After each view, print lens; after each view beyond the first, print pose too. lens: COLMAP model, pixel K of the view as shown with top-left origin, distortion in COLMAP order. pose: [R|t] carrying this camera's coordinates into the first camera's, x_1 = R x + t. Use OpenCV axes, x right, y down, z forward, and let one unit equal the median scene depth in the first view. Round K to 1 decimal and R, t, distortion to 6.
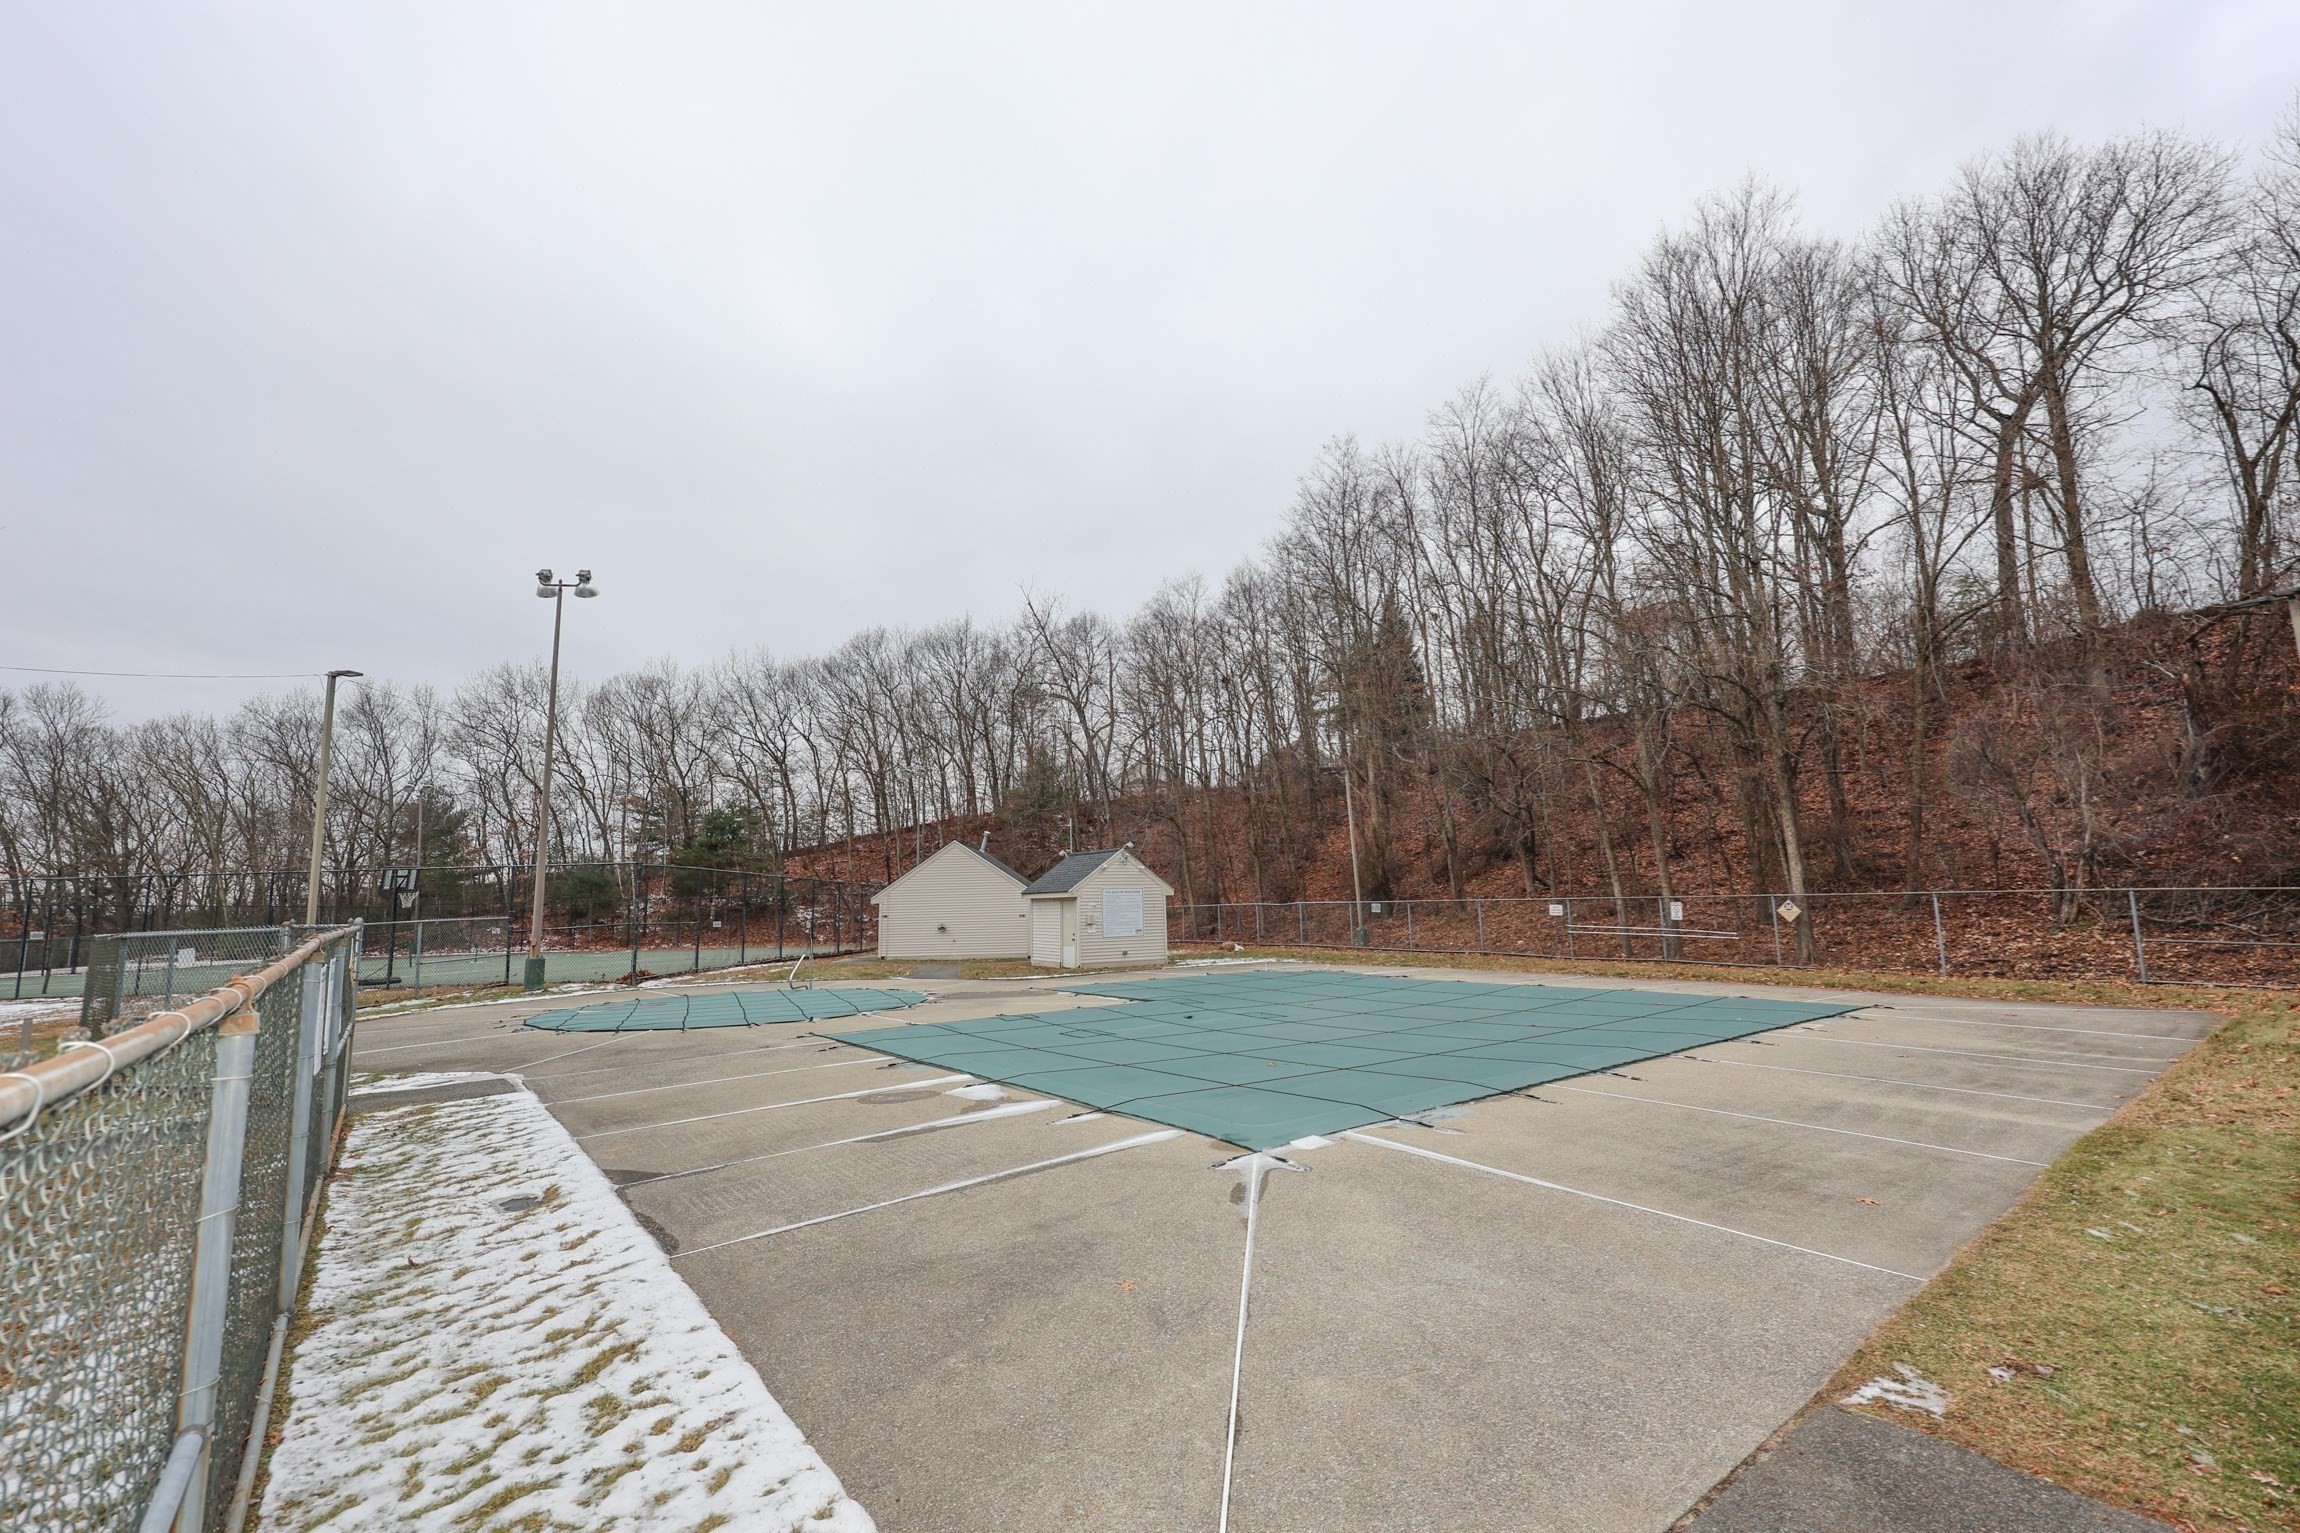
lens RADIAL K [[979.1, 0, 1150.0], [0, 979.1, 766.5], [0, 0, 1]] dist [0.003836, 0.000803]
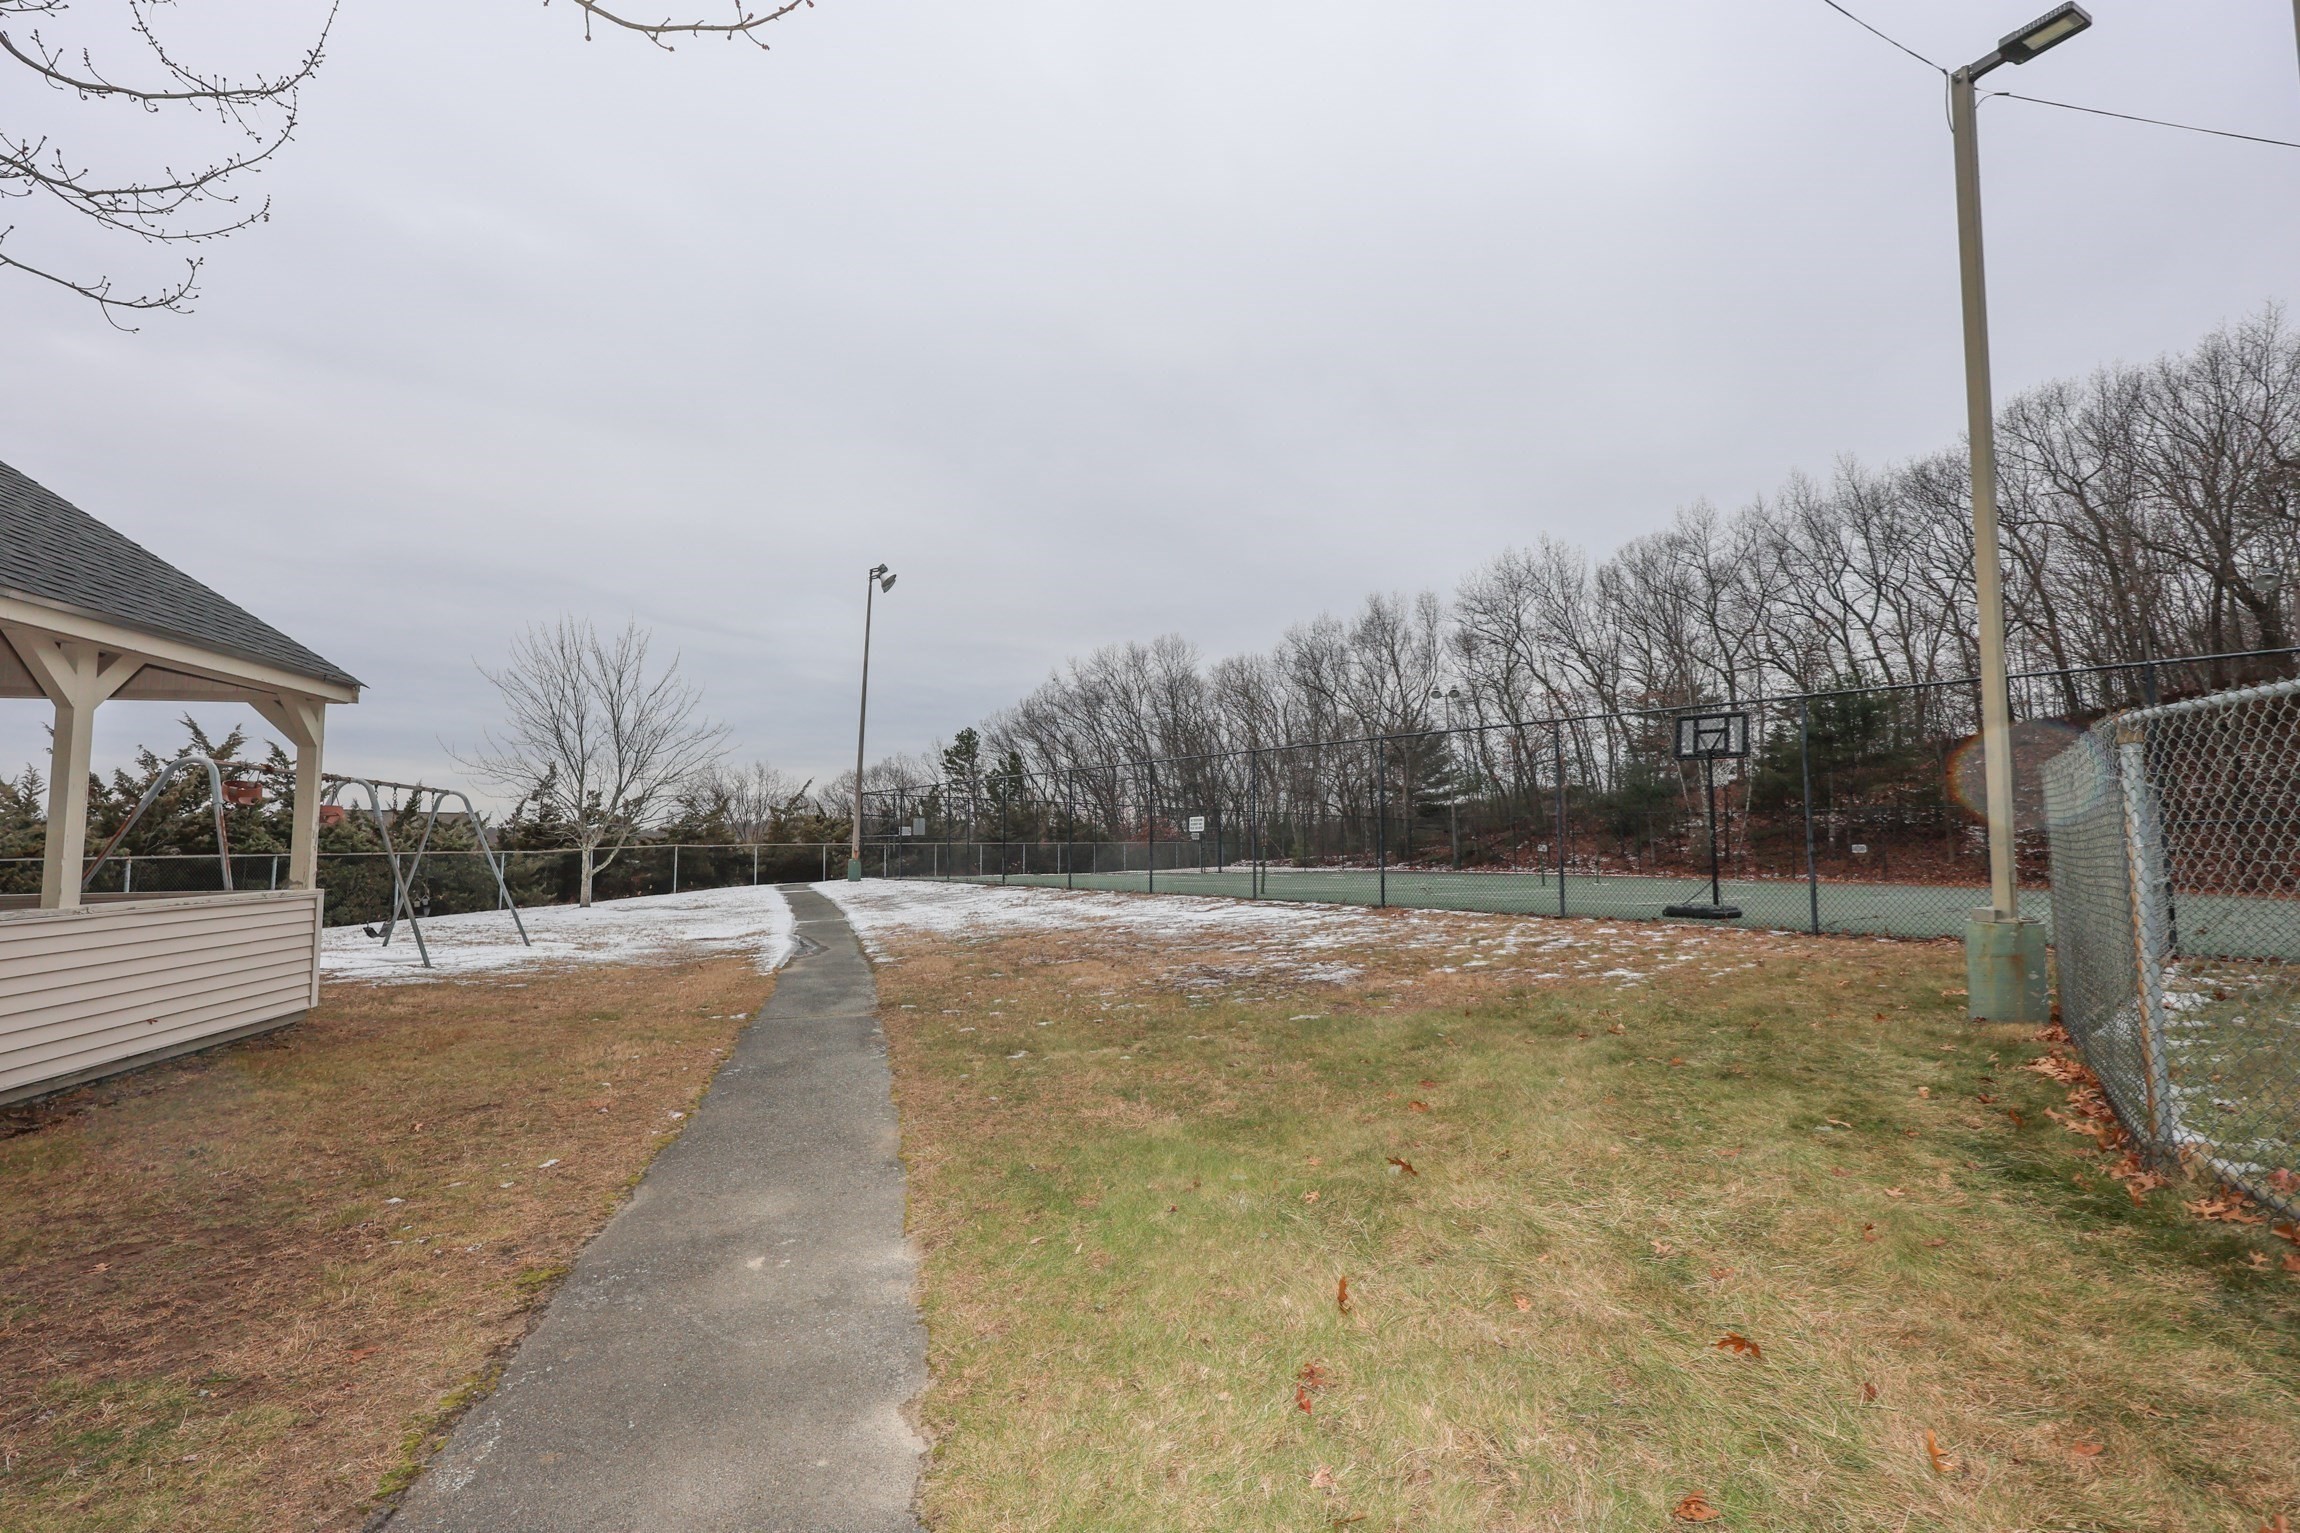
lens RADIAL K [[931.6, 0, 1139.4], [0, 931.6, 774.2], [0, 0, 1]] dist [0.000560, 0.000359]
pose [[0.666668, -0.021770, -0.745037, -0.247063], [0.075674, 0.996385, 0.038599, 0.038255], [0.741504, -0.082112, 0.665905, 0.166413]]
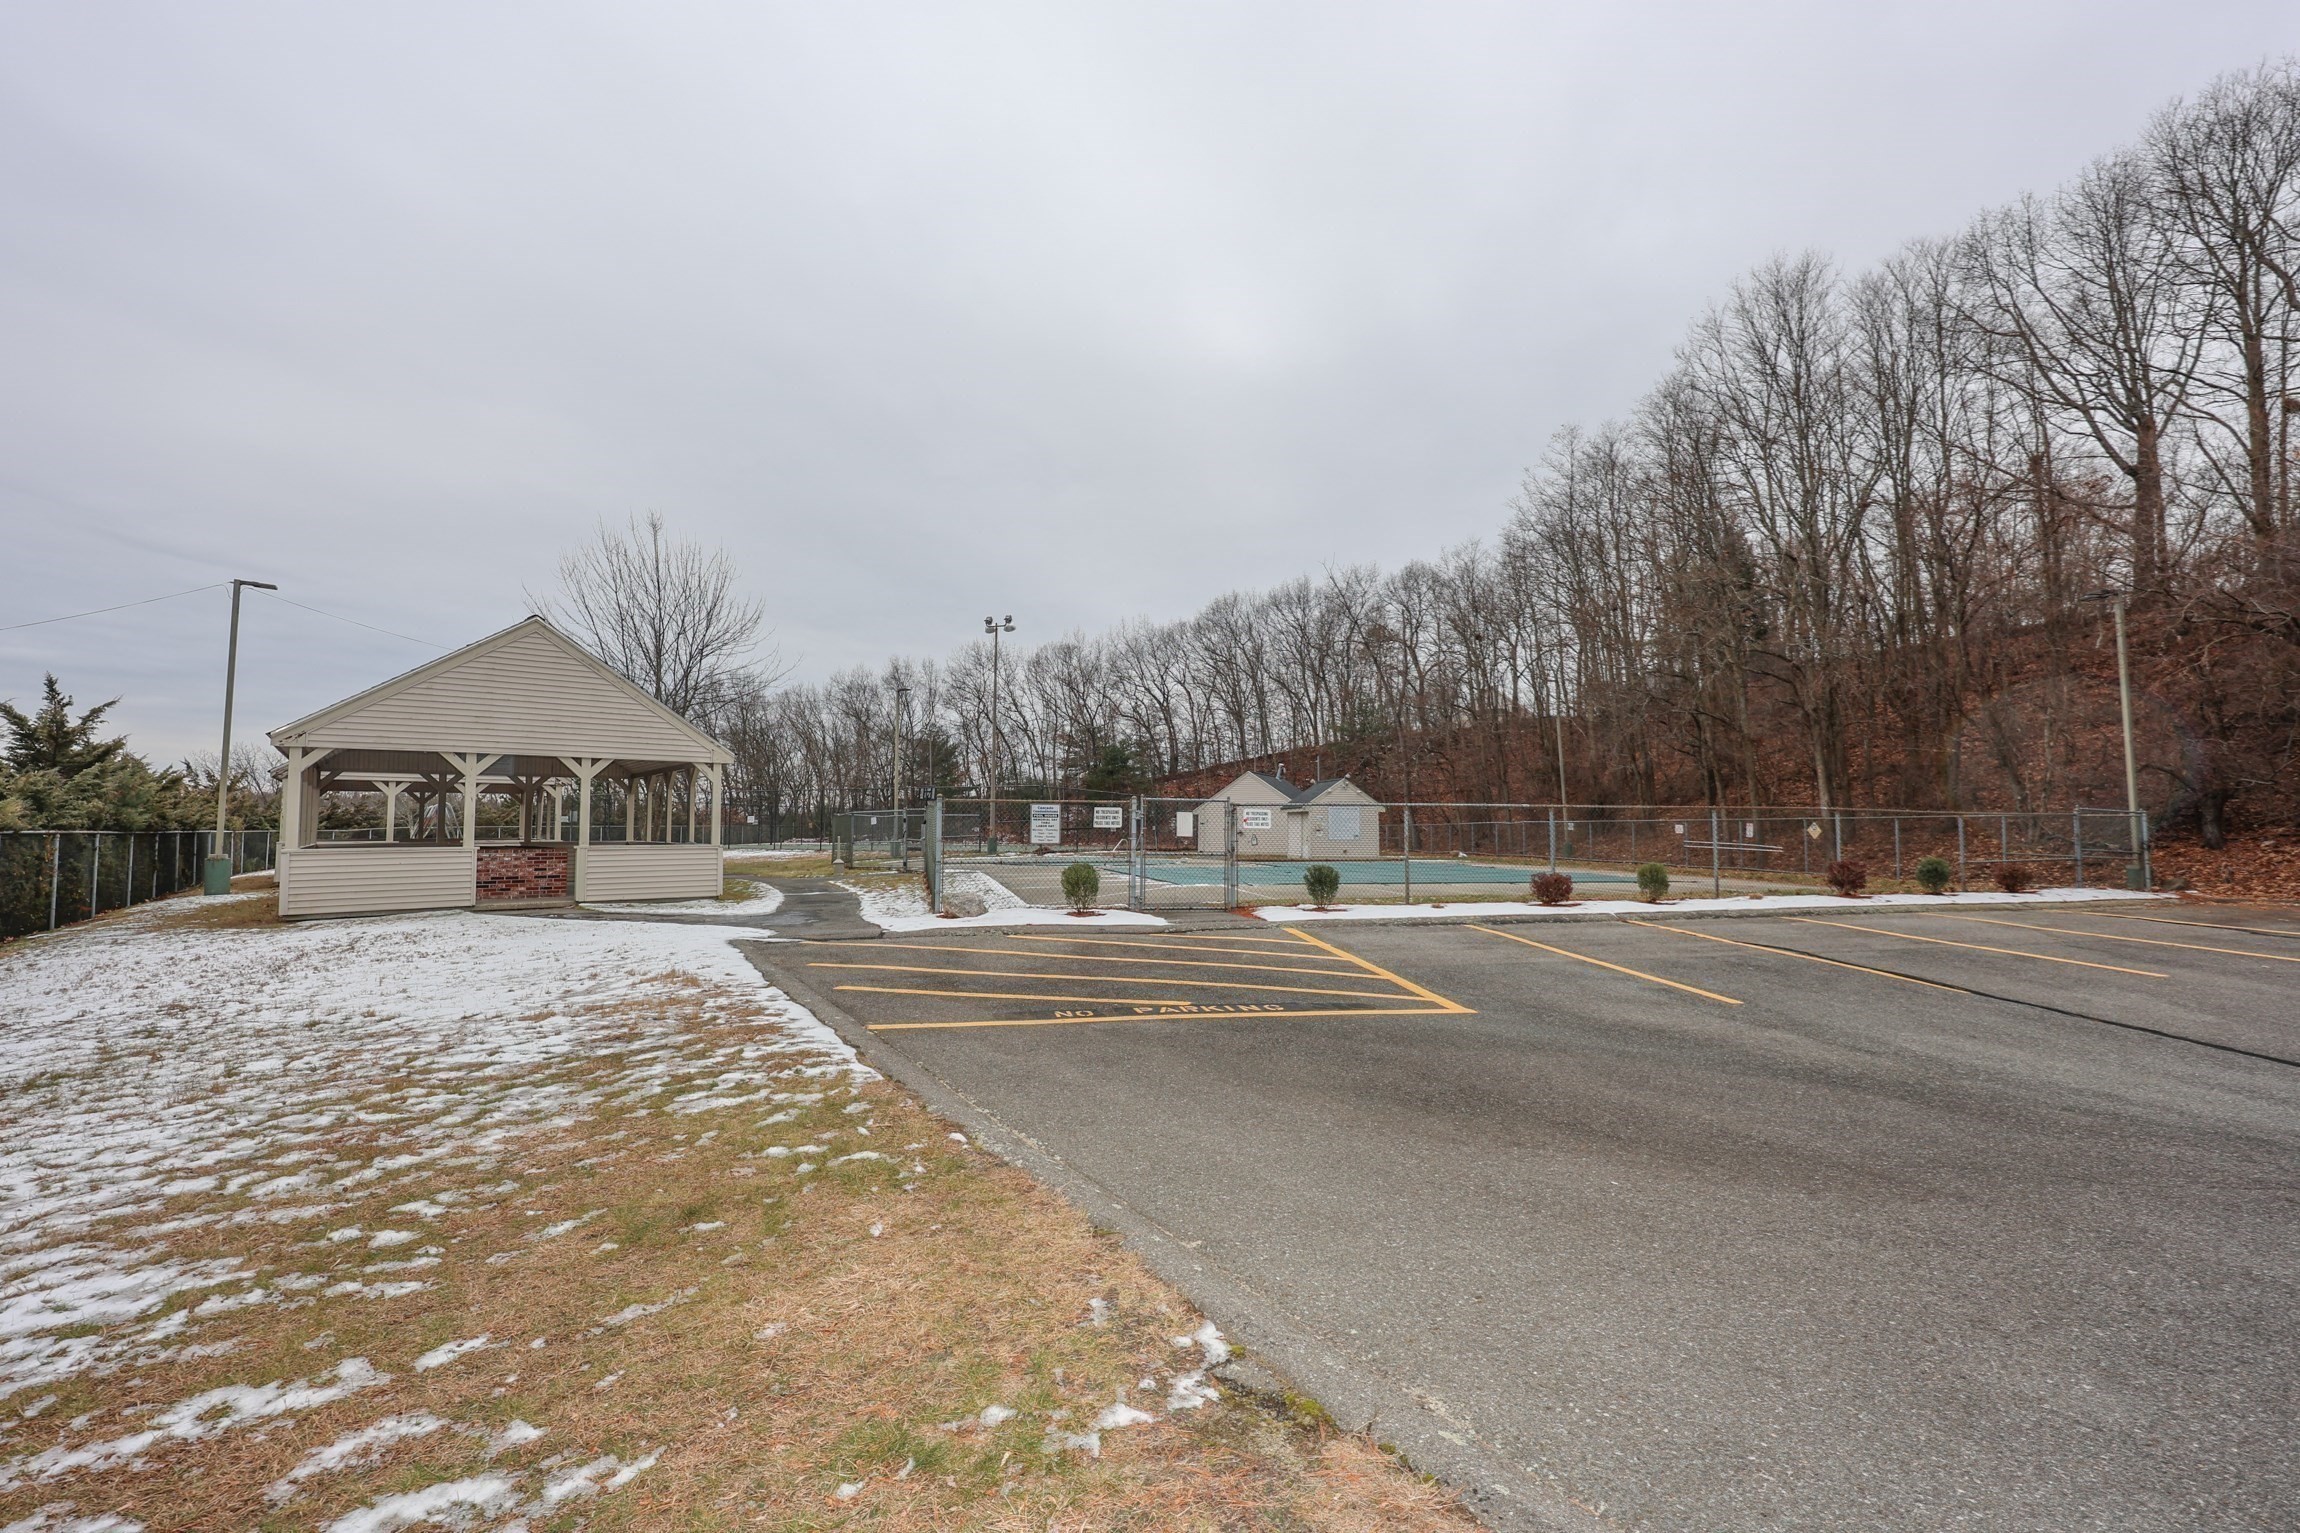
lens RADIAL K [[931.6, 0, 1139.4], [0, 931.6, 774.2], [0, 0, 1]] dist [0.000560, 0.000359]
pose [[0.915538, 0.005348, -0.402196, 0.085029], [0.029058, 0.996420, 0.079395, -0.013250], [0.401181, -0.084377, 0.912105, -0.122583]]
